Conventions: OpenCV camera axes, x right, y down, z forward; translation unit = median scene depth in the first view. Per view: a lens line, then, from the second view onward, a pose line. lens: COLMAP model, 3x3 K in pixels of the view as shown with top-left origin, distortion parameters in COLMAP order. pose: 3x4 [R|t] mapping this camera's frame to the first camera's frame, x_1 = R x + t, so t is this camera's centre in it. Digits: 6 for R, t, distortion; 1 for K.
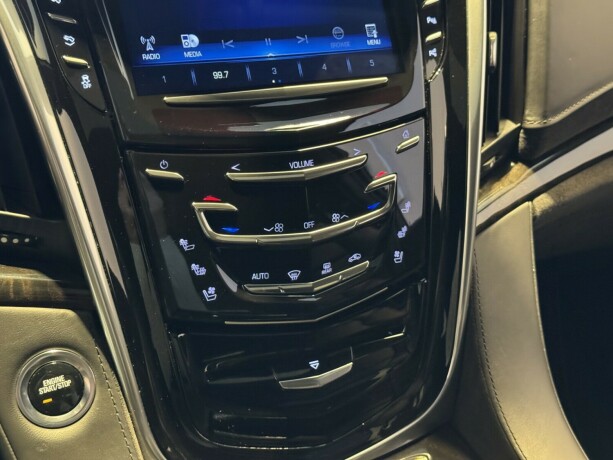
lens RADIAL K [[872.6, 0, 306.5], [0, 872.6, 230.0], [0, 0, 1]] dist [0.120824, -0.095425]
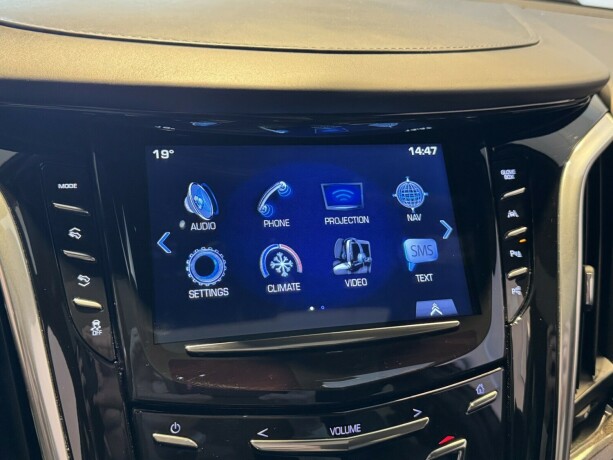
lens RADIAL K [[639.6, 0, 306.5], [0, 639.6, 230.0], [0, 0, 1]] dist [0.158145, -0.330103]
pose [[0.980672, 0.048348, -0.189591, 0.060229], [-0.074798, 0.988026, -0.134942, -0.162444], [0.180797, 0.146515, 0.972546, 0.335239]]
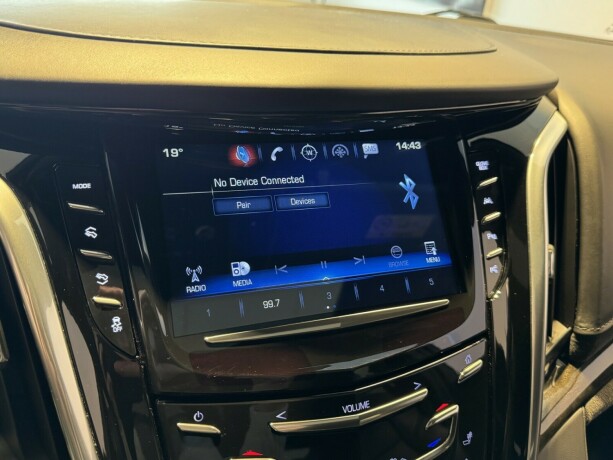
lens RADIAL K [[495.6, 0, 298.4], [0, 495.6, 229.8], [0, 0, 1]] dist [0.054538, -0.104353]
pose [[0.993014, 0.025903, -0.115119, -0.009408], [-0.037787, 0.994037, -0.102285, -0.184380], [0.111783, 0.105920, 0.988072, 0.429947]]
